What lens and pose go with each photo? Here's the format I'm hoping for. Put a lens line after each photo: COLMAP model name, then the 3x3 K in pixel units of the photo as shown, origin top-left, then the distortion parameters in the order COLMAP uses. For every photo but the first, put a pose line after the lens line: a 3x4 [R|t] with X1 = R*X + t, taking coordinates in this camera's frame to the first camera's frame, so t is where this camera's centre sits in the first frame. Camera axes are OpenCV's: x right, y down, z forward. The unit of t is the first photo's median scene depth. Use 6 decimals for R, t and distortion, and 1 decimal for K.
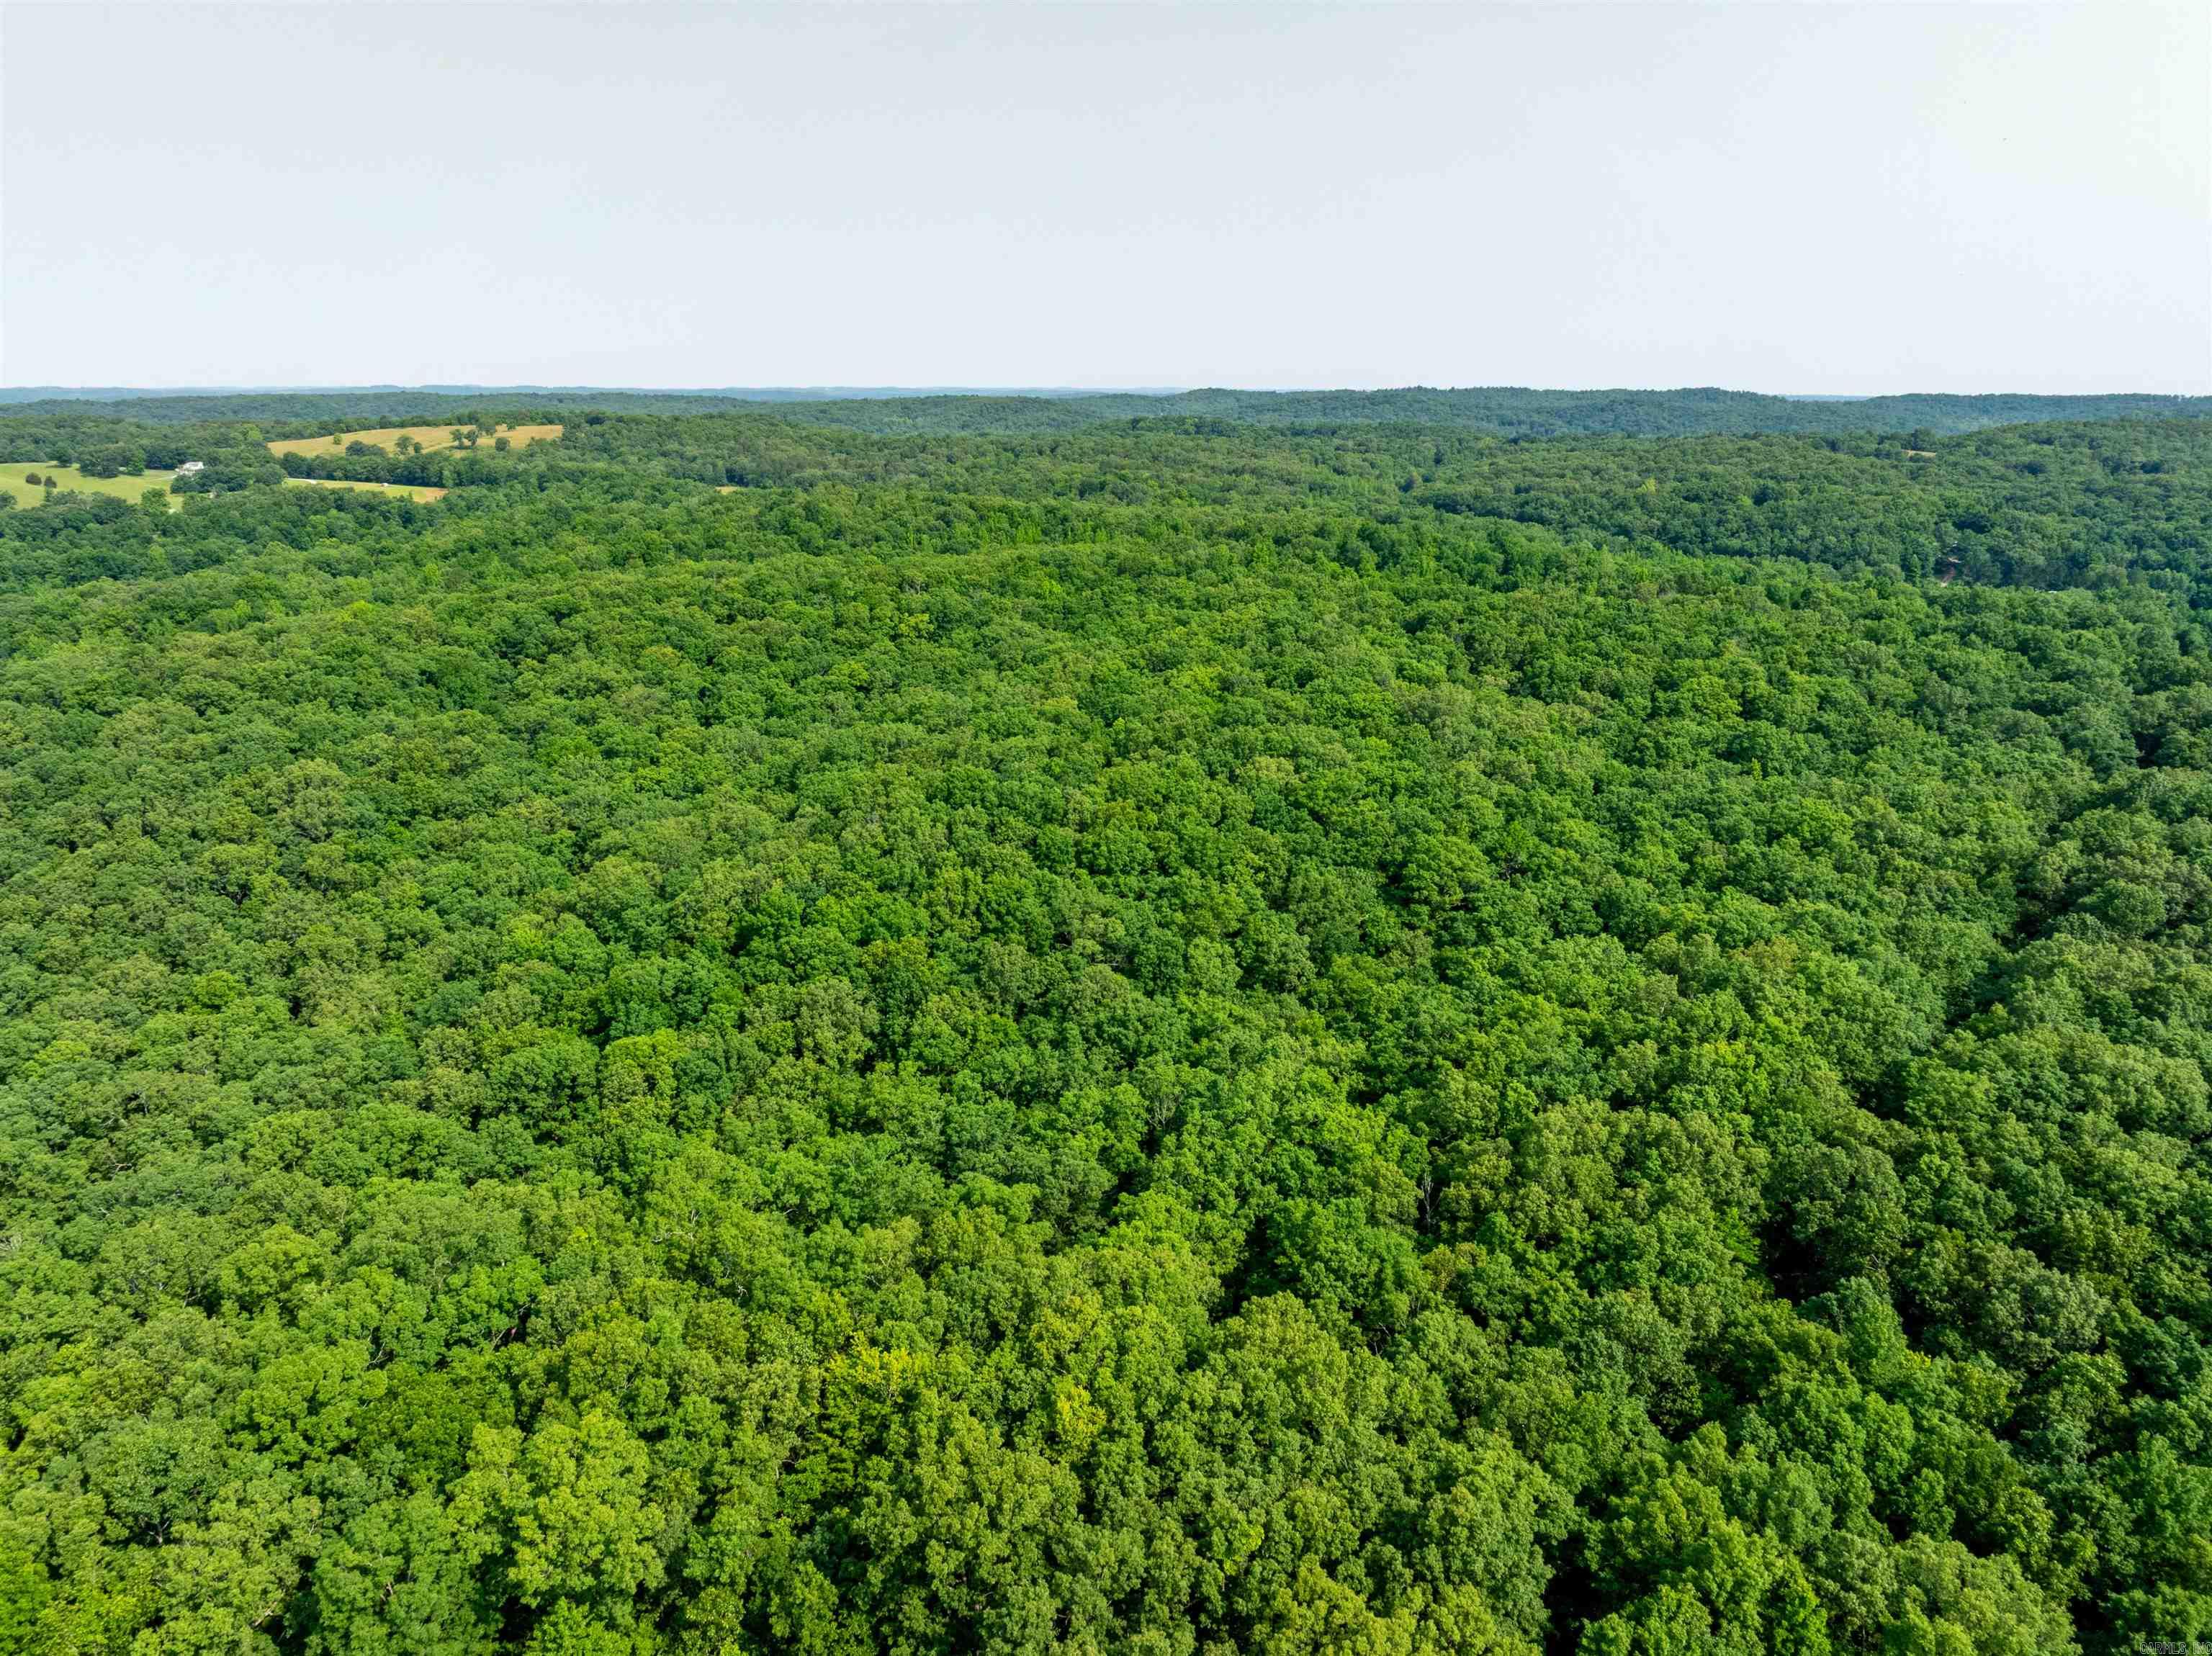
lens RADIAL K [[1568.2, 0, 1103.8], [0, 1568.2, 824.3], [0, 0, 1]] dist [-0.037862, 0.022446]
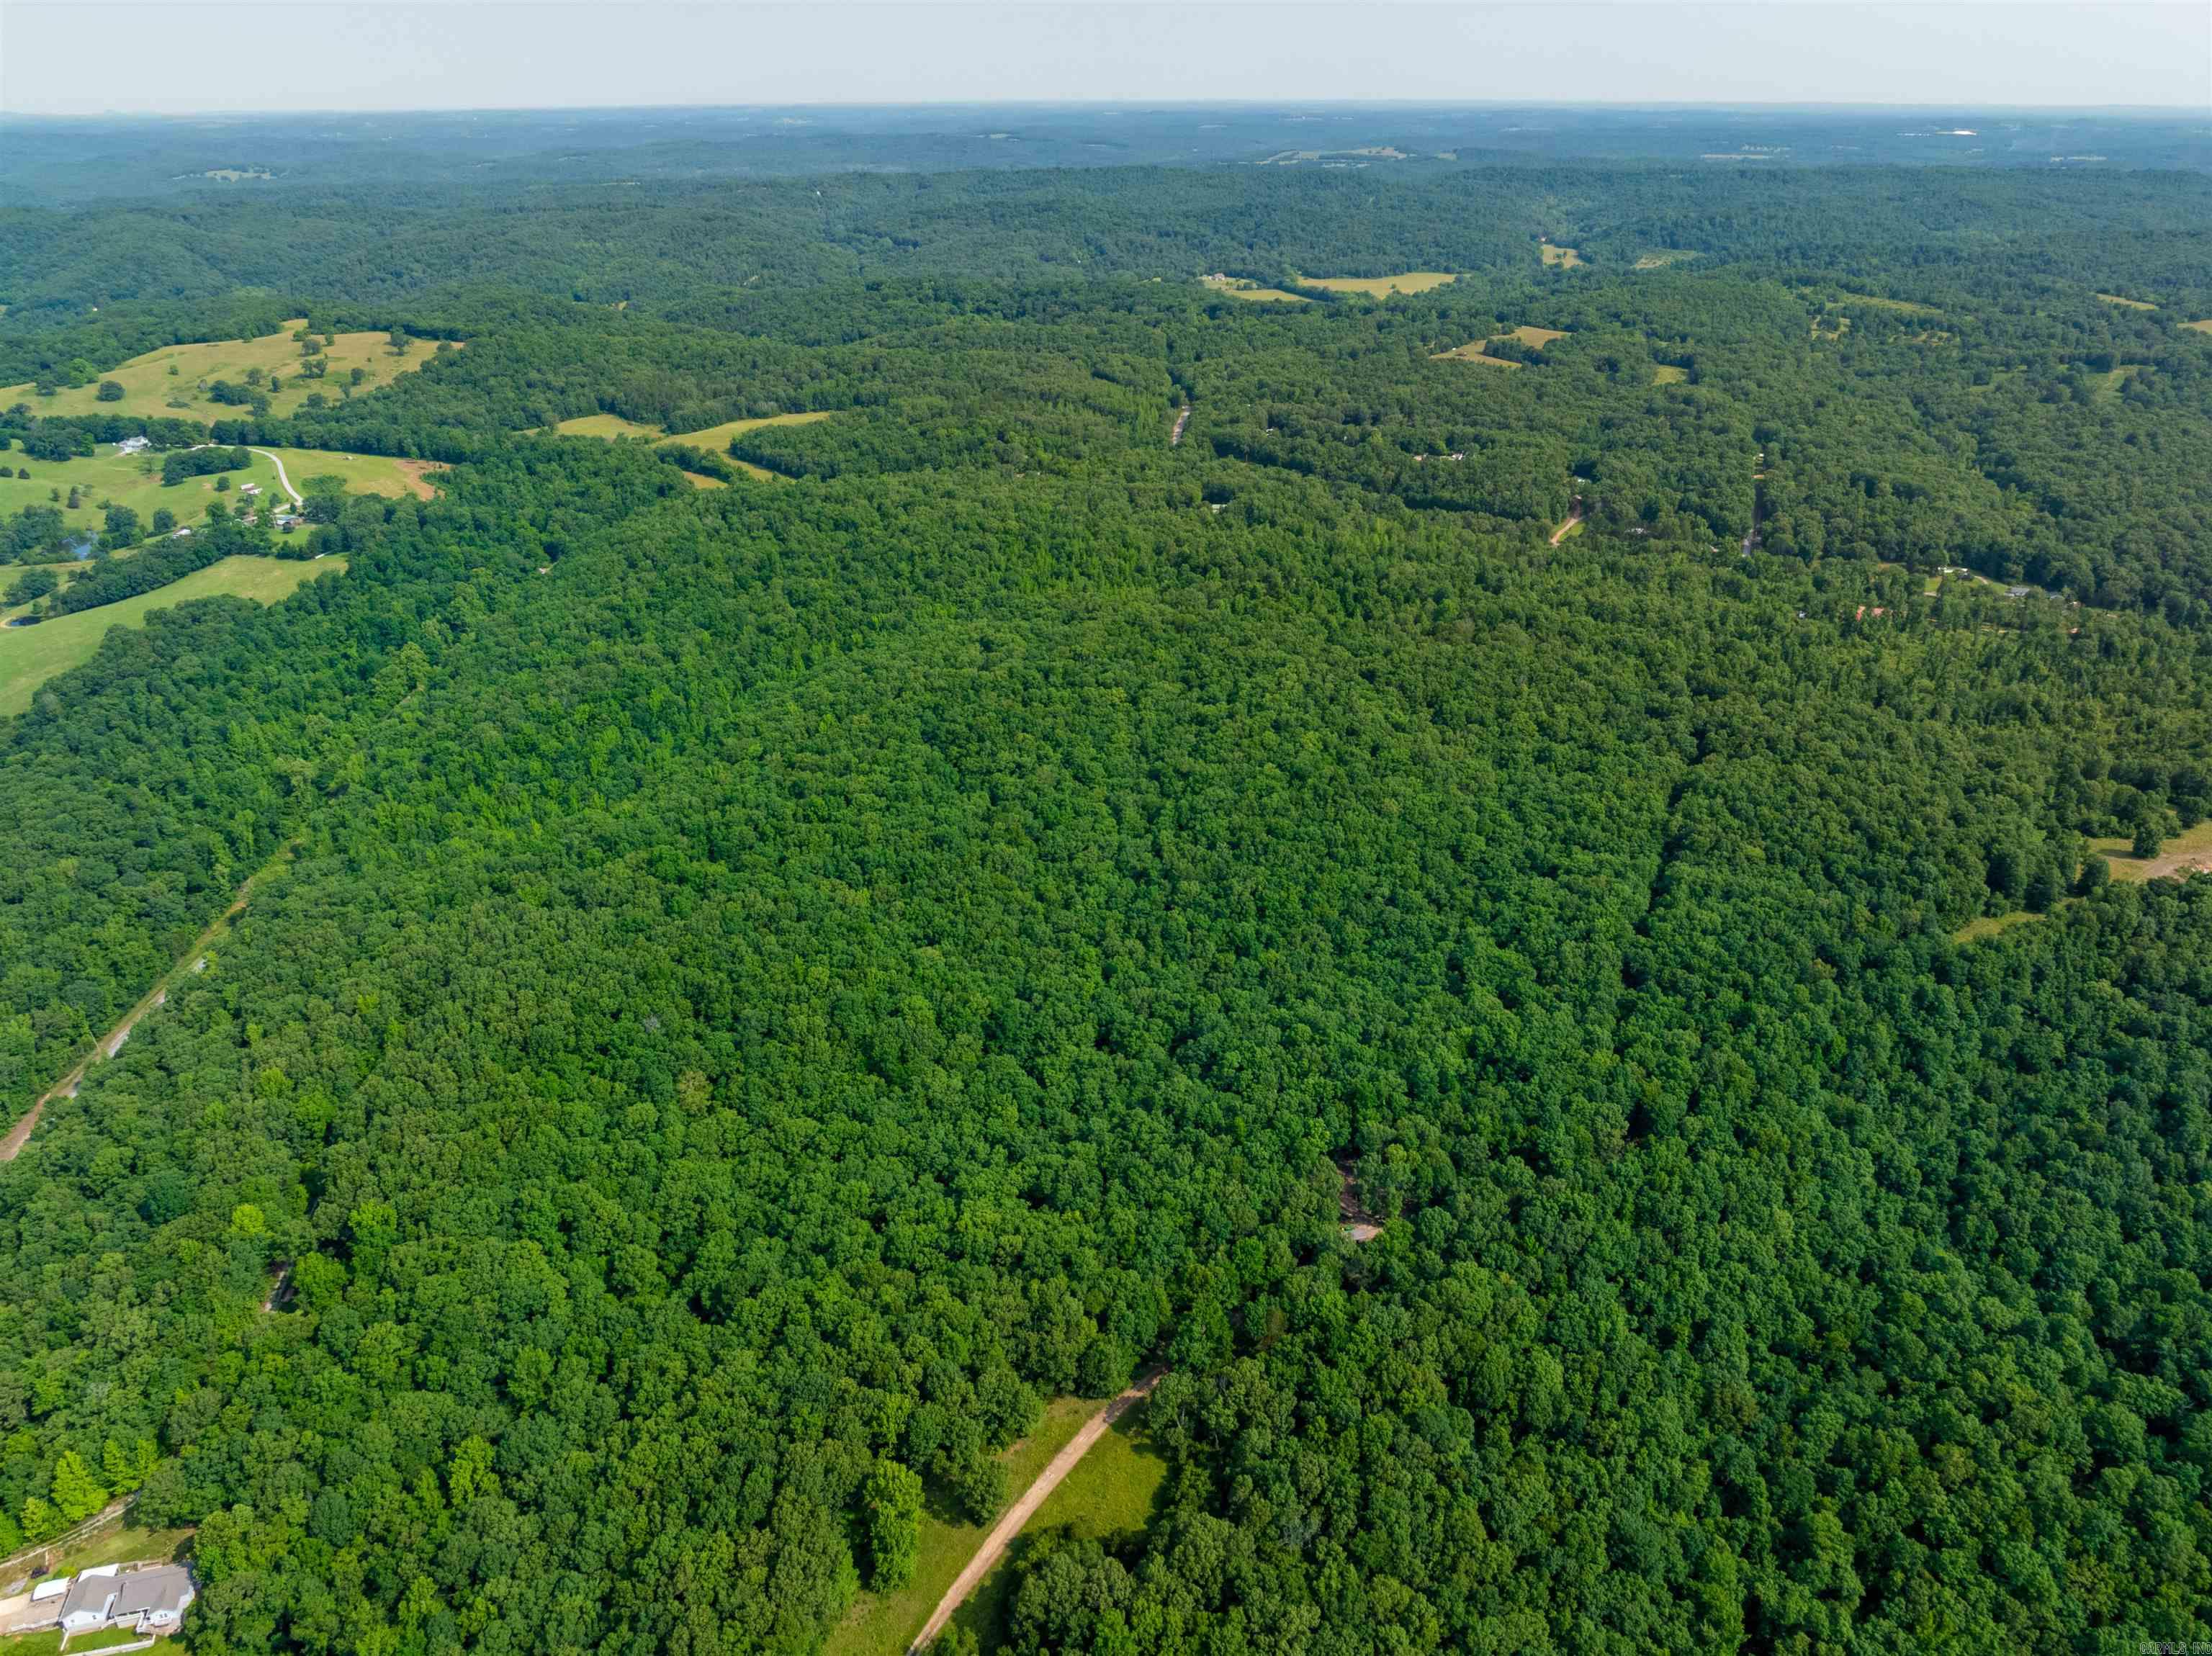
lens RADIAL K [[1568.2, 0, 1119.0], [0, 1568.2, 823.4], [0, 0, 1]] dist [-0.037862, 0.022446]
pose [[0.964870, -0.115409, 0.236022, -1.208514], [0.074077, 0.981410, 0.177052, -0.642992], [-0.252068, -0.153348, 0.955482, -1.712130]]
